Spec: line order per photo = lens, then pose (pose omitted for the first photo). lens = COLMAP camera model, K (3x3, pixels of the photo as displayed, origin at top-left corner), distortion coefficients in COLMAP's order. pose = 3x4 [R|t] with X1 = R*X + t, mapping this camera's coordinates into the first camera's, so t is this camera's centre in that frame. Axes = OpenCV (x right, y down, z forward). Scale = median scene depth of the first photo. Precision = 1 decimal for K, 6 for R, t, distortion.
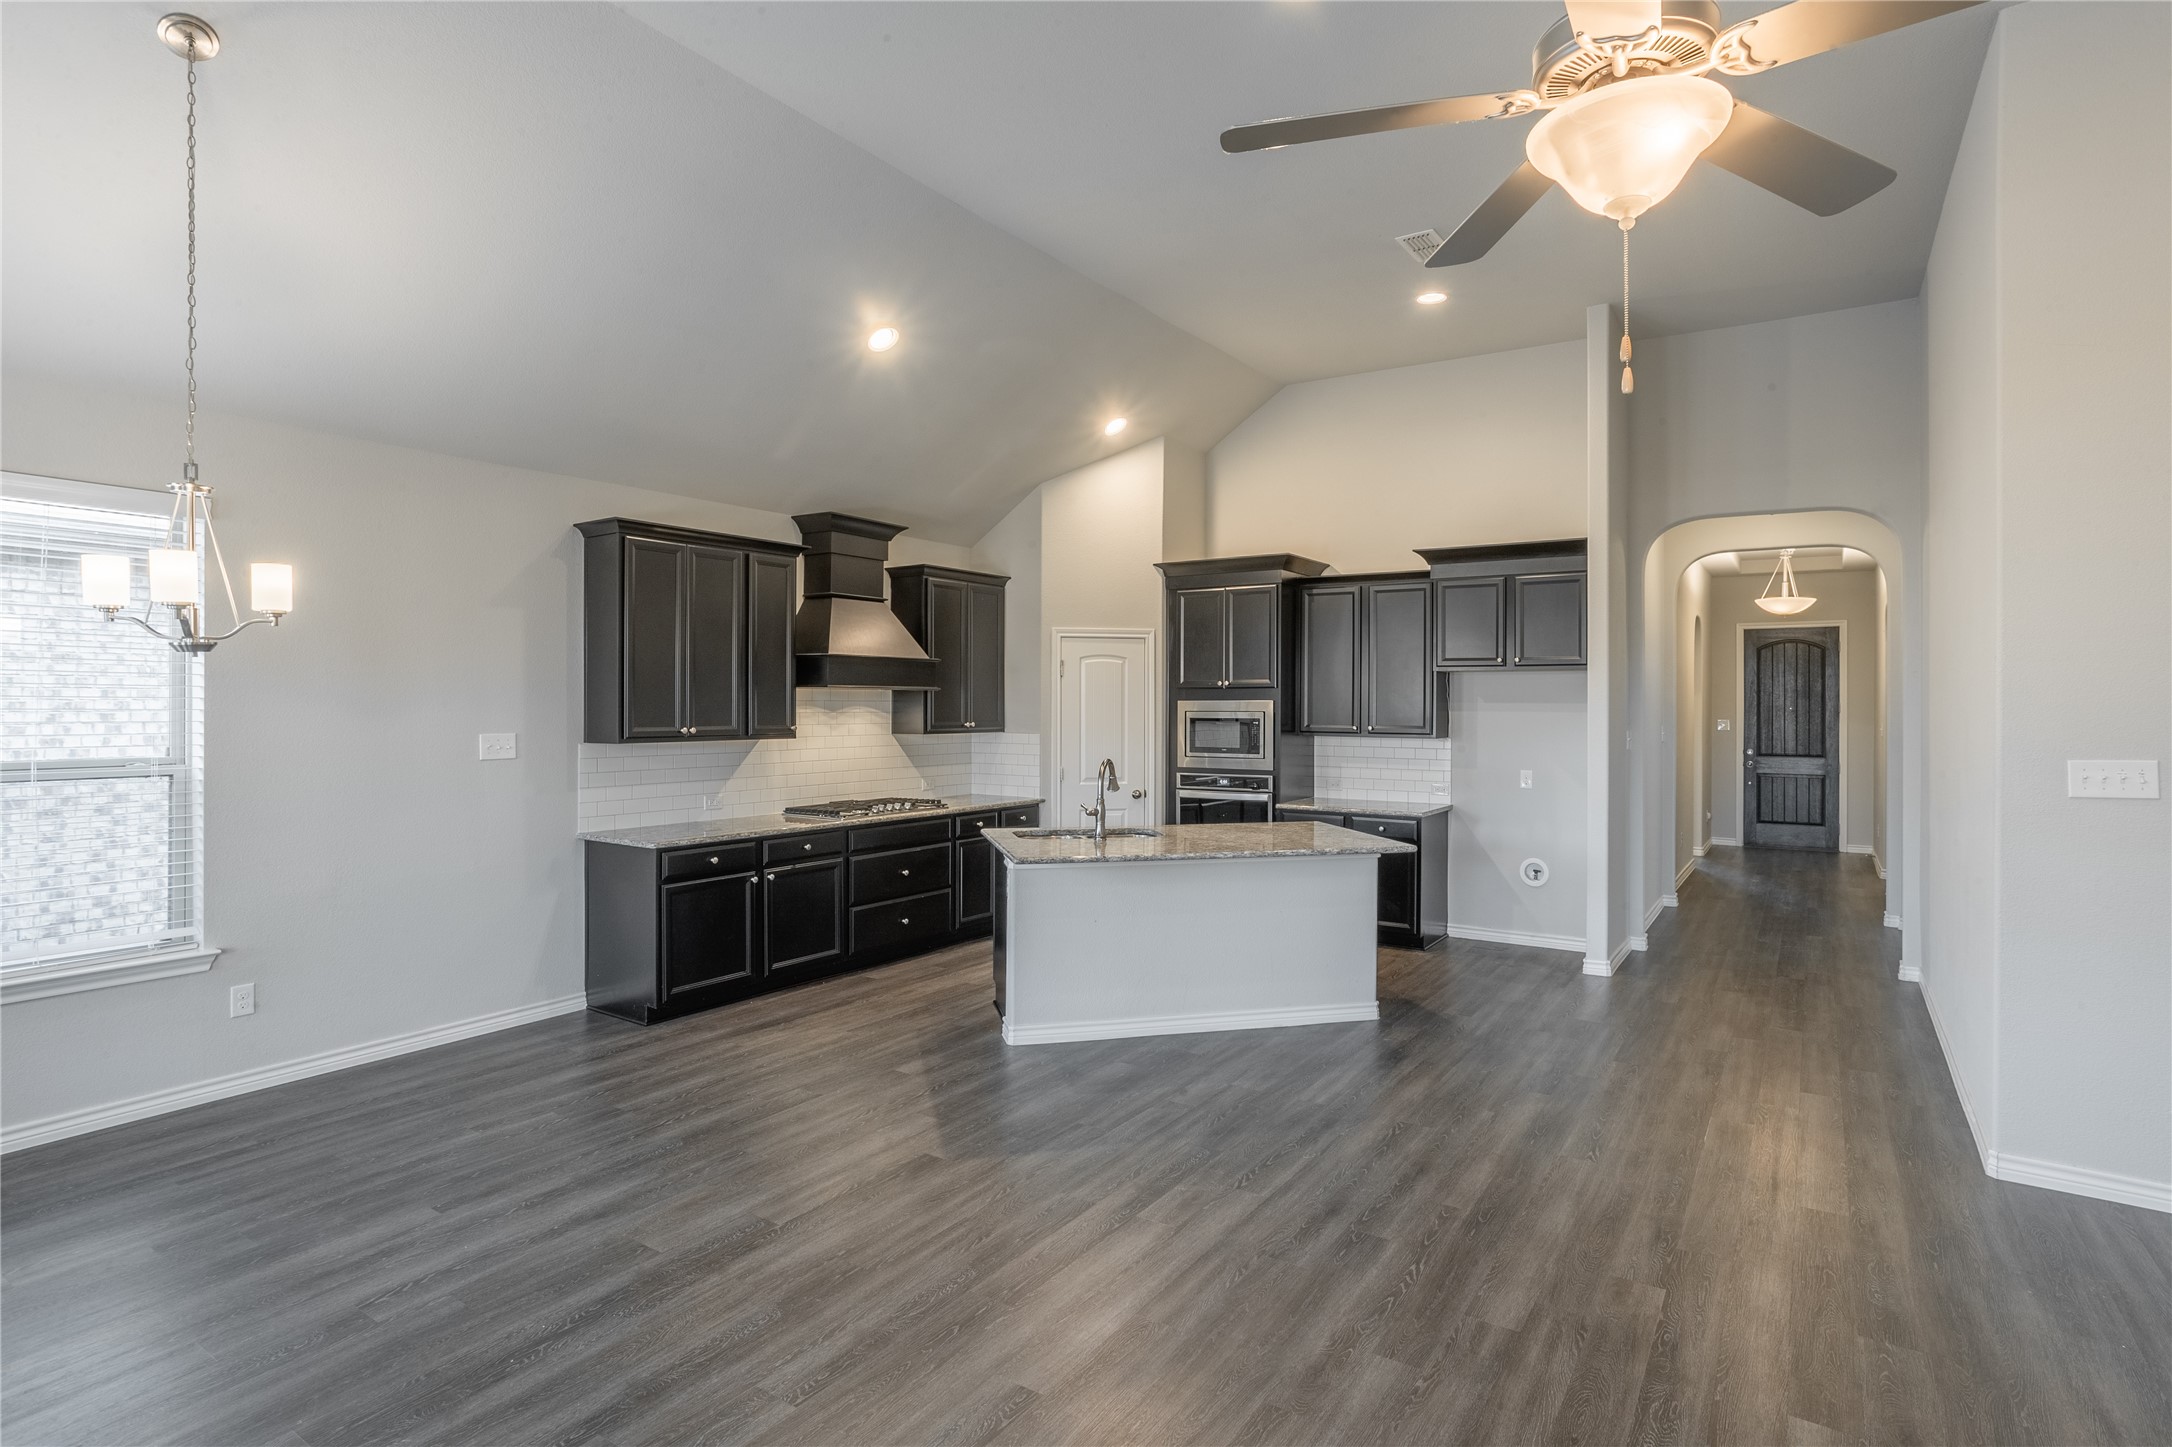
lens RADIAL K [[1070.1, 0, 1091.9], [0, 1070.1, 715.1], [0, 0, 1]] dist [-0.008153, 0.006786]
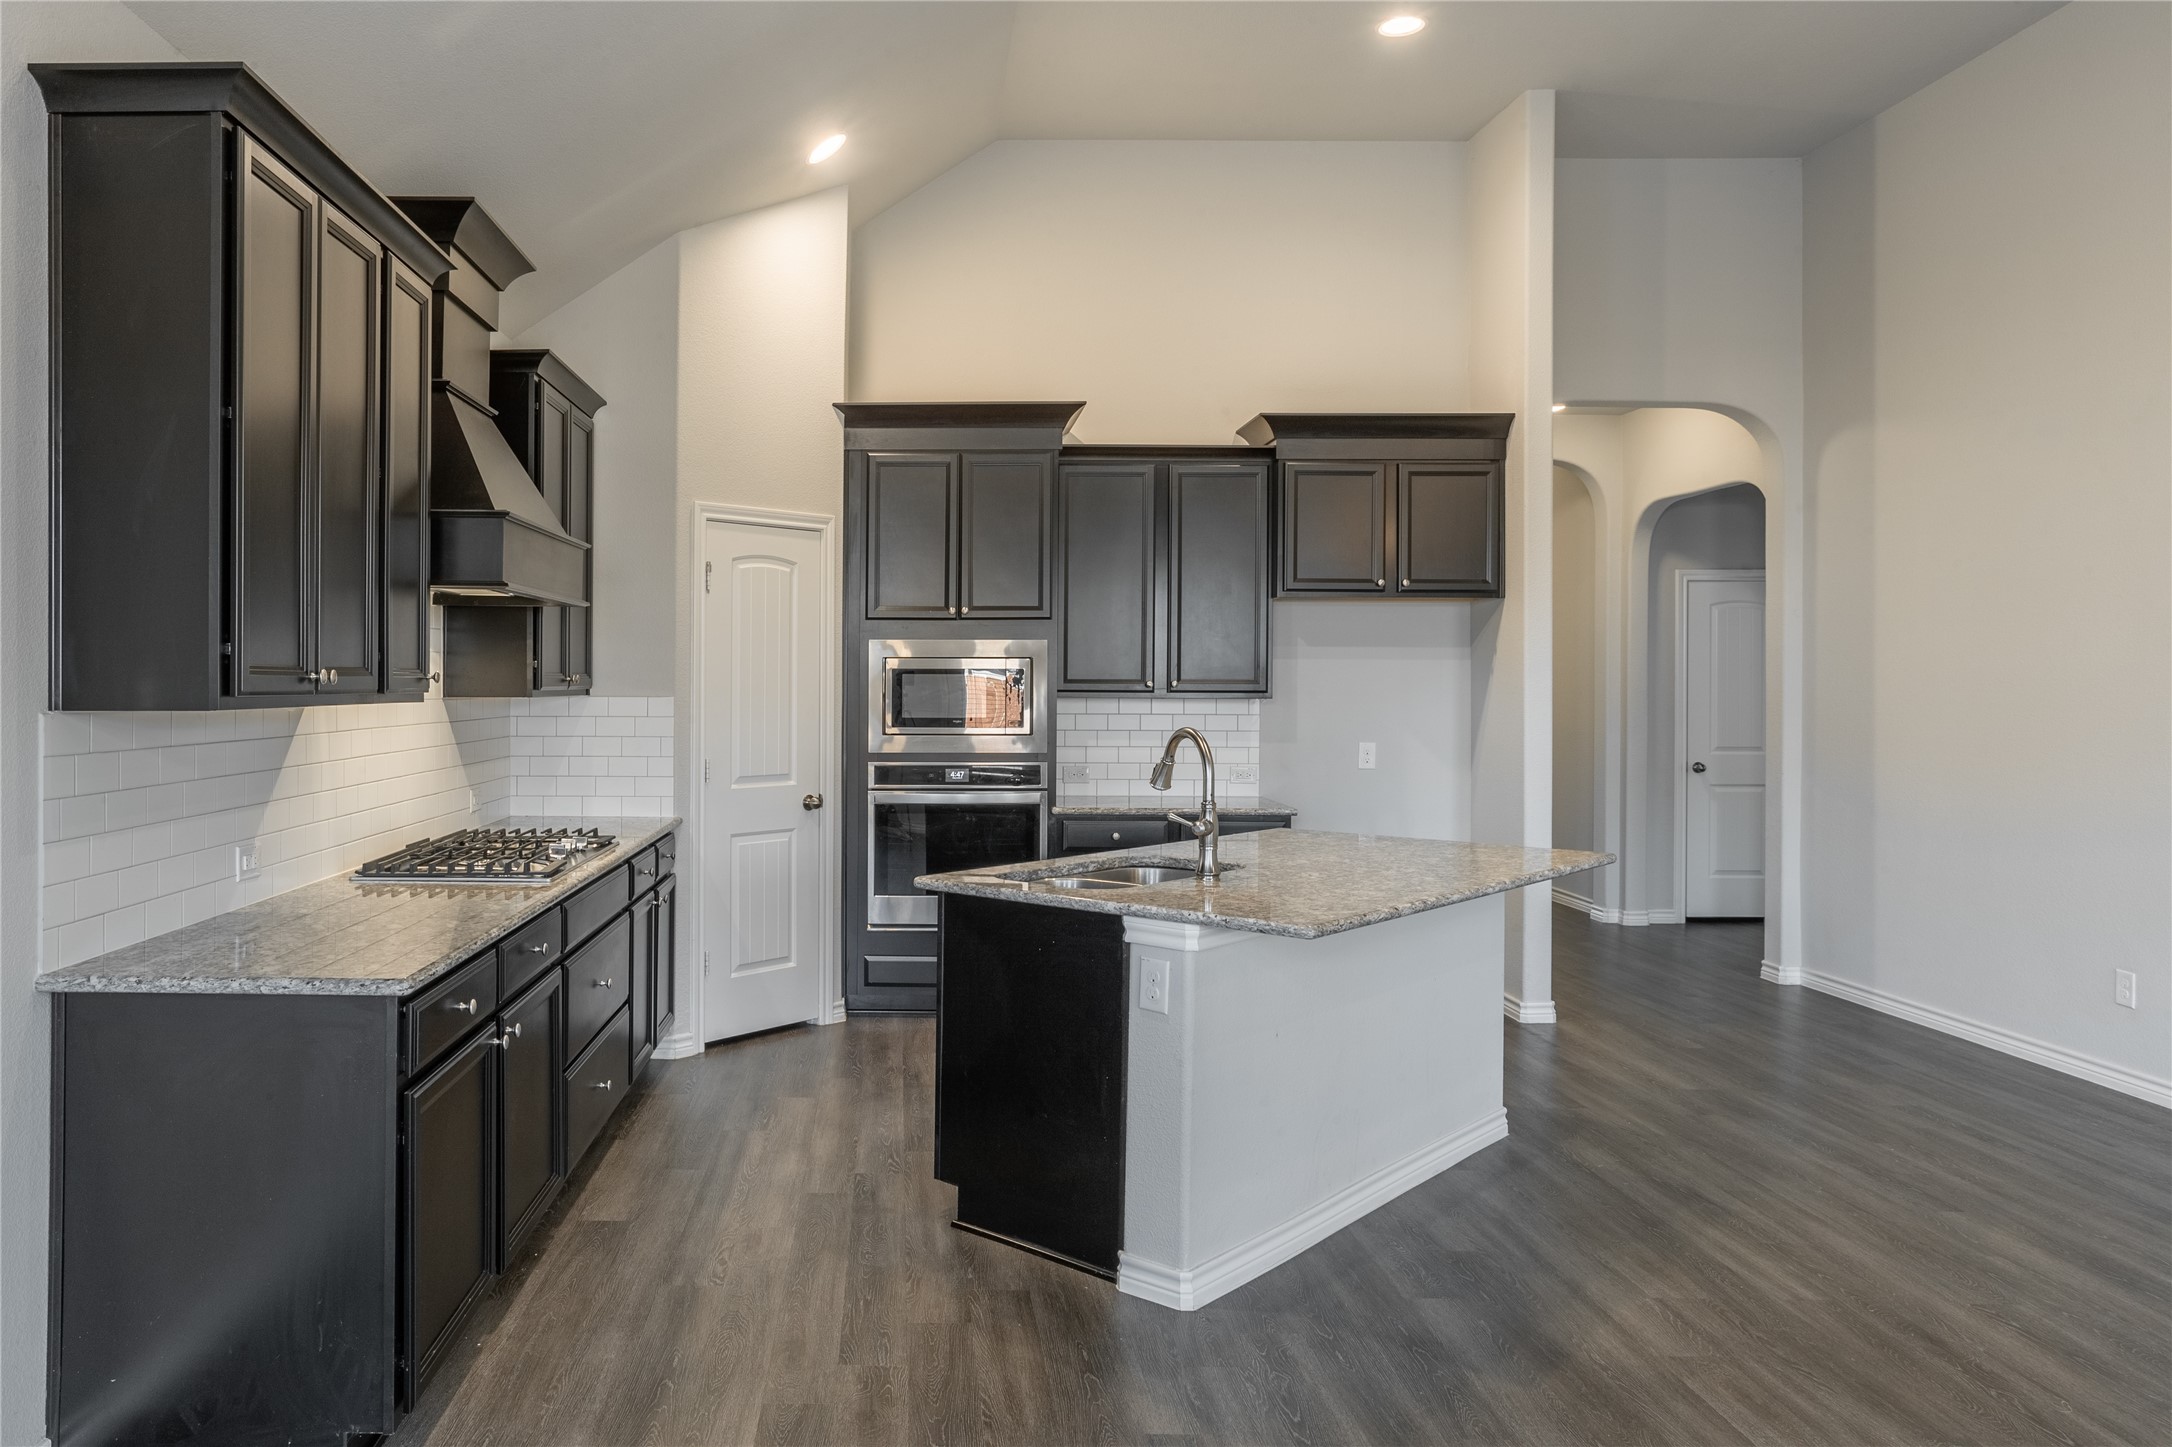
lens RADIAL K [[1488.8, 0, 874.5], [0, 1488.8, 675.8], [0, 0, 1]] dist [0.025454, 0.002955]
pose [[0.840049, 0.001473, 0.542509, -0.401225], [0.005032, 0.999932, -0.010507, 0.016558], [-0.542487, 0.011556, 0.839985, 0.348275]]
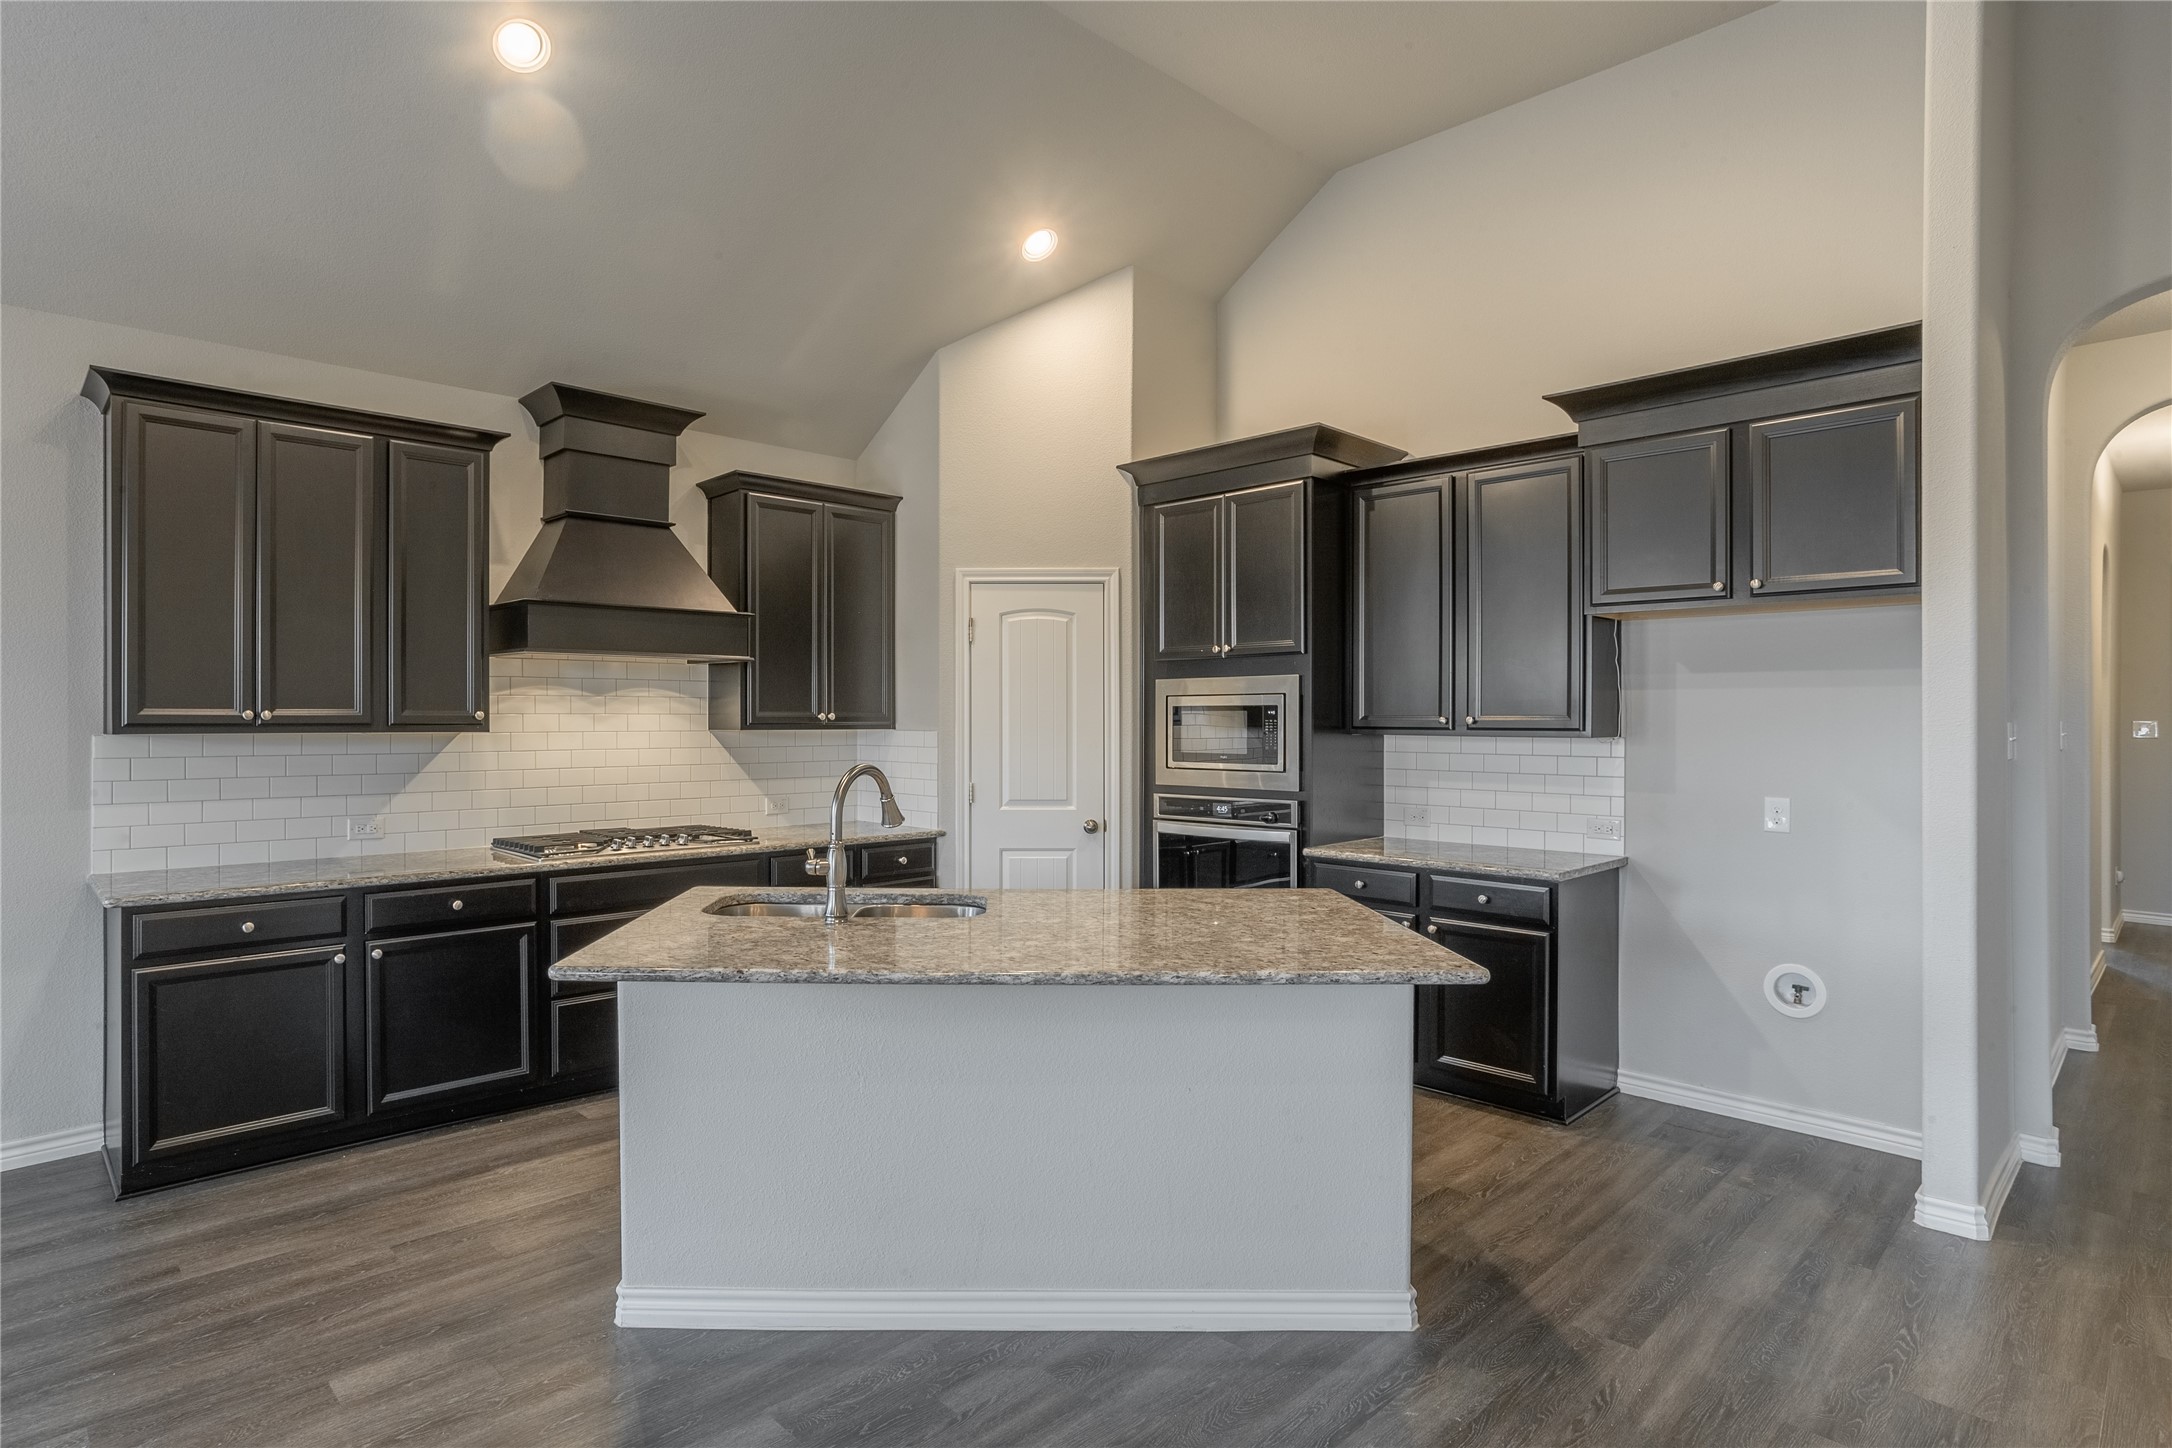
lens RADIAL K [[1121.0, 0, 983.8], [0, 1121.0, 725.6], [0, 0, 1]] dist [-0.014718, 0.013855]
pose [[0.972603, -0.000818, -0.232472, 0.151298], [-0.000493, 0.999984, -0.005580, 0.019301], [0.232473, 0.005542, 0.972587, 0.367630]]
